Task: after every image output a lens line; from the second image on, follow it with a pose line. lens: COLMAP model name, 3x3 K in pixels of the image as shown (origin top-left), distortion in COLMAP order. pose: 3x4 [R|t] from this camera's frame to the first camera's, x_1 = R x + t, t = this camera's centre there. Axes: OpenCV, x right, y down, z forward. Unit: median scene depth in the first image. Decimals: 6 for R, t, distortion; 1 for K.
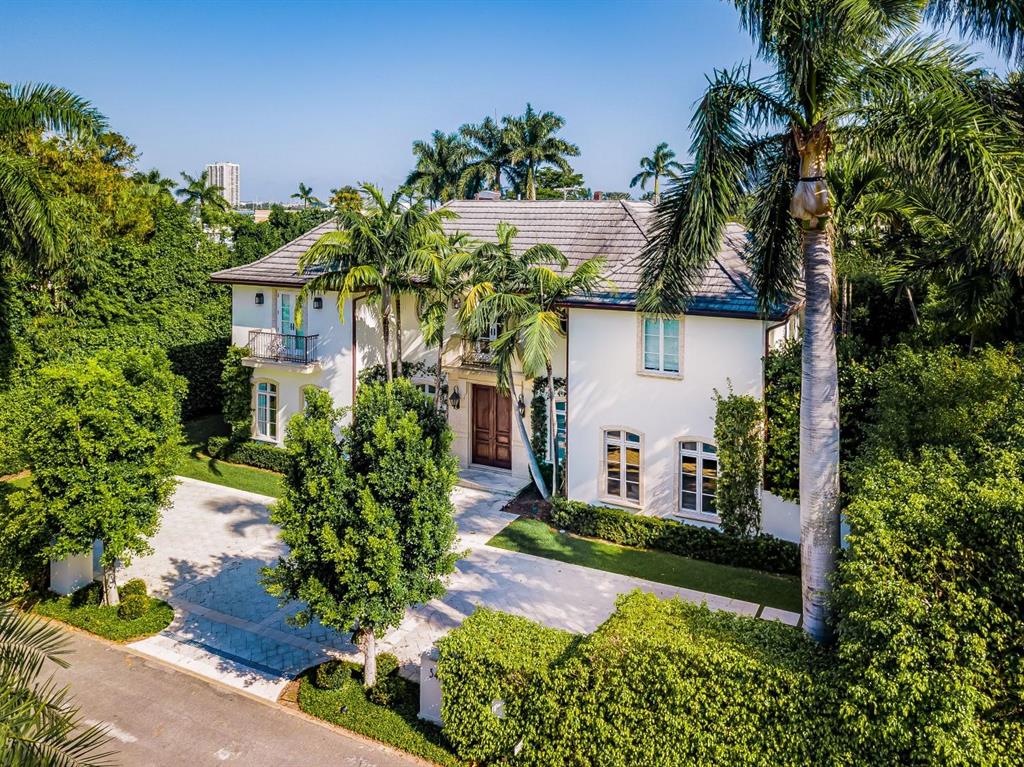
lens RADIAL K [[853.2, 0, 510.5], [0, 853.2, 218.0], [0, 0, 1]] dist [0.013310, 0.004744]
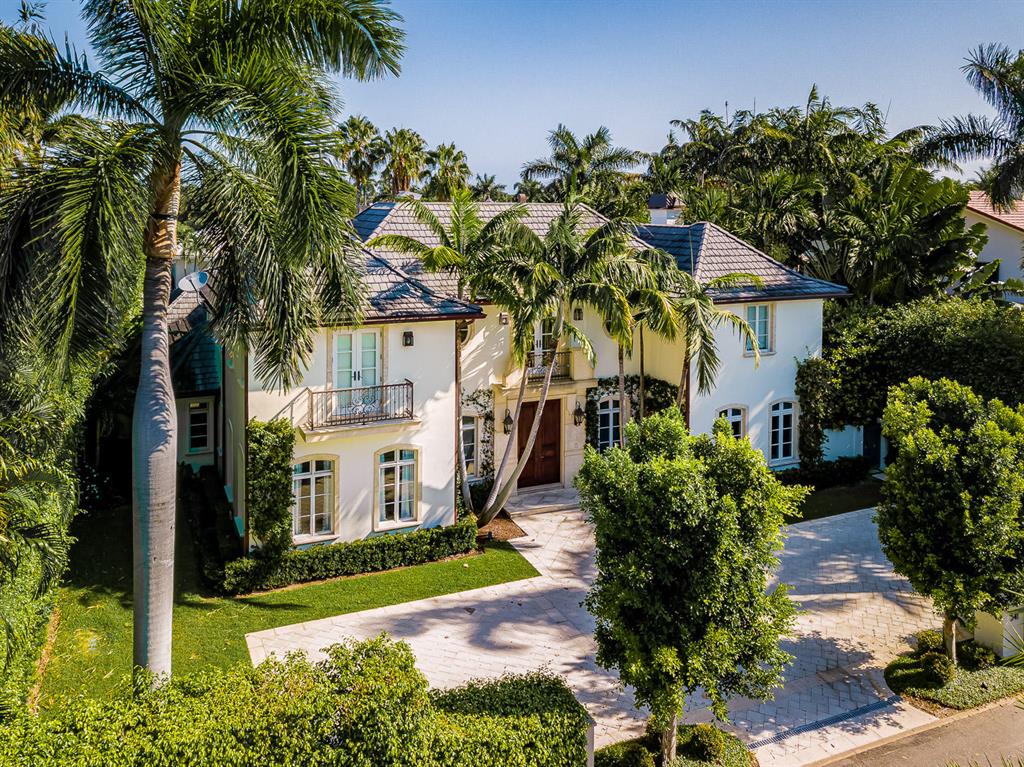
lens RADIAL K [[853.2, 0, 510.5], [0, 853.2, 218.0], [0, 0, 1]] dist [0.013310, 0.004744]
pose [[0.606654, -0.030249, 0.794390, -0.807524], [0.005685, 0.999415, 0.033715, -0.037393], [-0.794946, -0.015937, 0.606471, 0.469333]]
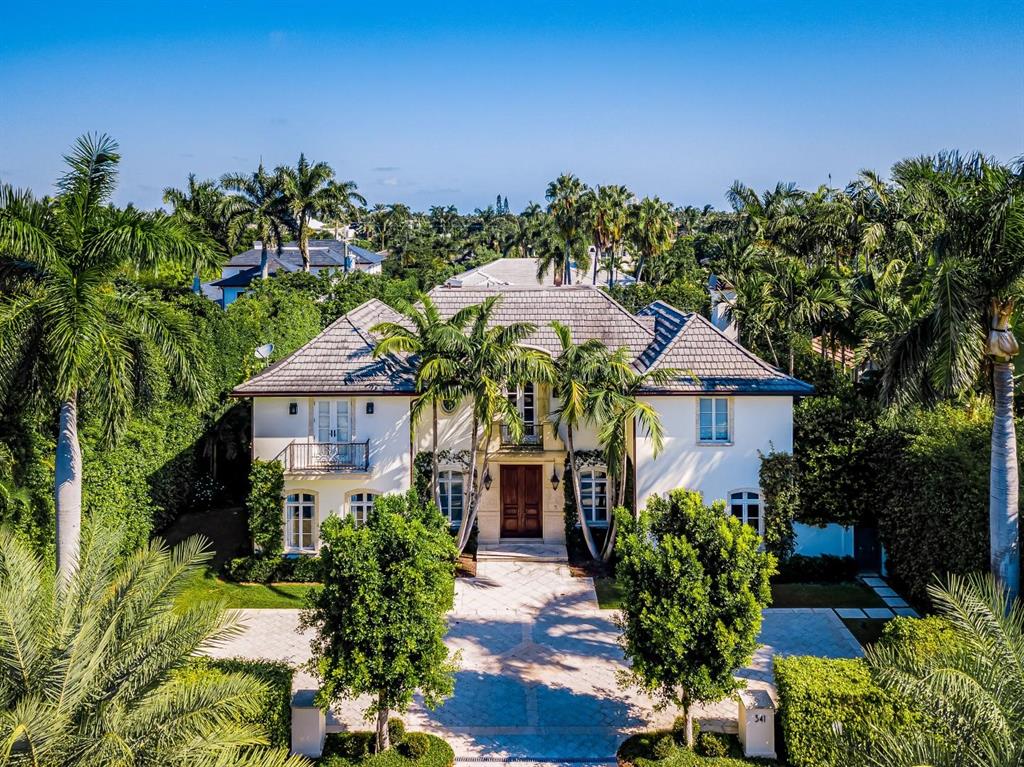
lens RADIAL K [[853.2, 0, 510.5], [0, 853.2, 218.0], [0, 0, 1]] dist [0.013310, 0.004744]
pose [[0.883904, -0.012590, 0.467499, -0.568235], [0.016516, 0.999854, -0.004300, -0.124742], [-0.467376, 0.011522, 0.883983, 0.016286]]
